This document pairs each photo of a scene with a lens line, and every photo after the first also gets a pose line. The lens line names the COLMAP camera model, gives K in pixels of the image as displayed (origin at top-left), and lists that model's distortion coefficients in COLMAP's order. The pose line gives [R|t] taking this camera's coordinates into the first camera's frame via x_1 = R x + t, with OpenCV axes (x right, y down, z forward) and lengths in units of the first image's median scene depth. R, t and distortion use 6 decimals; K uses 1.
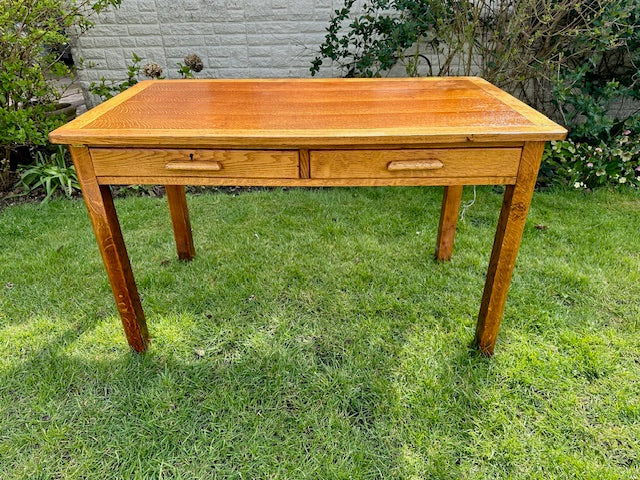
lens RADIAL K [[428.8, 0, 321.6], [0, 428.8, 248.4], [0, 0, 1]] dist [0.009877, -0.016350]
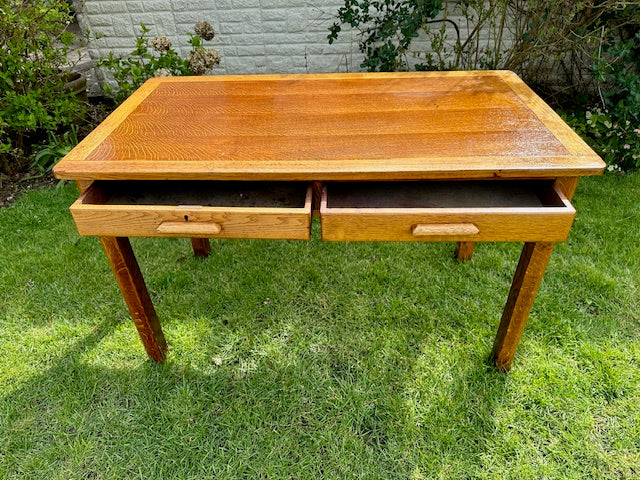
lens RADIAL K [[428.8, 0, 321.8], [0, 428.8, 252.6], [0, 0, 1]] dist [0.009877, -0.016350]
pose [[0.999113, 0.007188, -0.041481, 0.005752], [-0.002045, 0.992437, 0.122736, -0.141121], [0.042050, -0.122542, 0.991572, 0.034389]]
